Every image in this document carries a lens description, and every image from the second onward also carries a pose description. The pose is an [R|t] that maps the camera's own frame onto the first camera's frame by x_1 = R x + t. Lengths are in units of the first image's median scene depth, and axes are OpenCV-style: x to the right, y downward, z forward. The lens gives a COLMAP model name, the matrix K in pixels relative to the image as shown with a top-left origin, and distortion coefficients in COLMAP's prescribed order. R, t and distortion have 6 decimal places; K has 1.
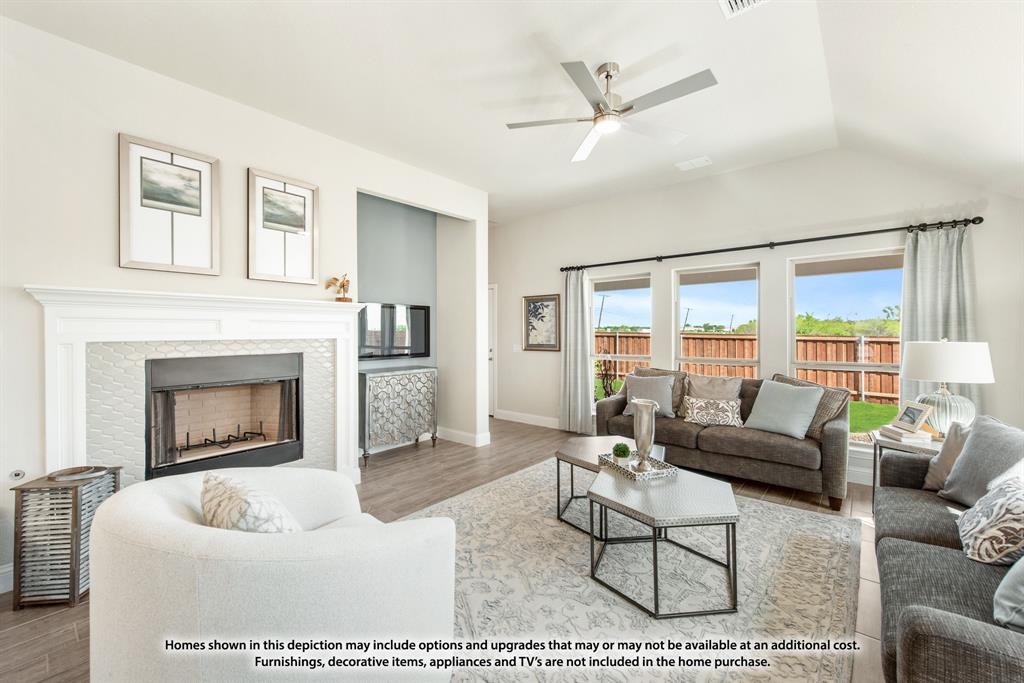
lens RADIAL K [[412.4, 0, 514.2], [0, 412.4, 329.0], [0, 0, 1]] dist [-0.000318, -0.000128]
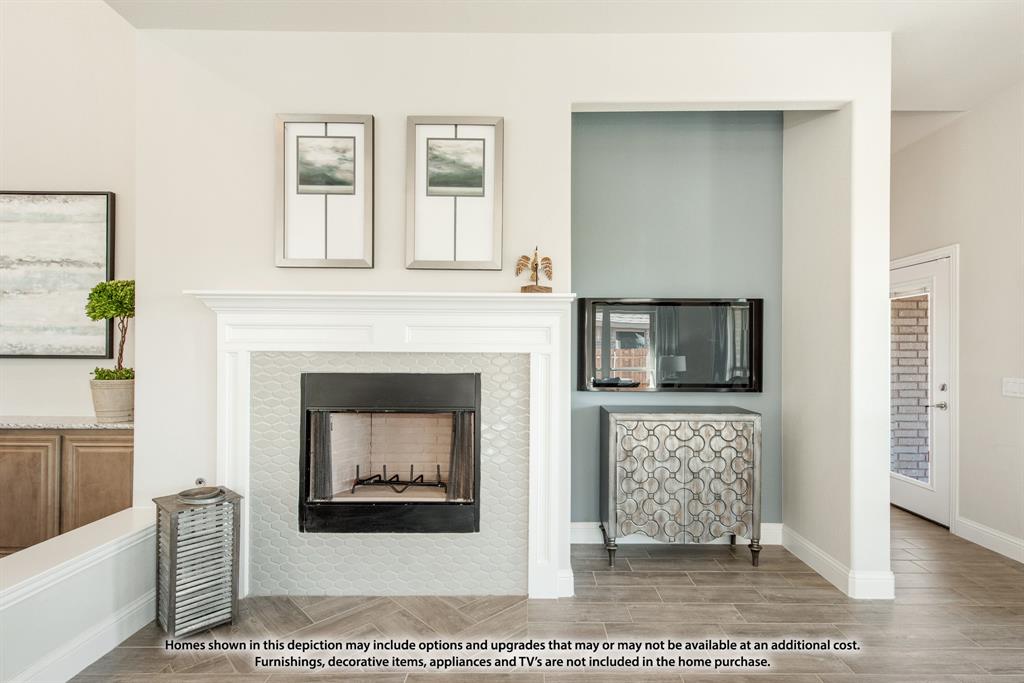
lens RADIAL K [[483.1, 0, 514.5], [0, 483.1, 351.8], [0, 0, 1]] dist [0.014024, -0.000081]
pose [[0.639139, 0.003601, -0.769082, 0.119195], [-0.002441, 0.999994, 0.002654, 0.019605], [0.769087, 0.000181, 0.639144, 0.518959]]
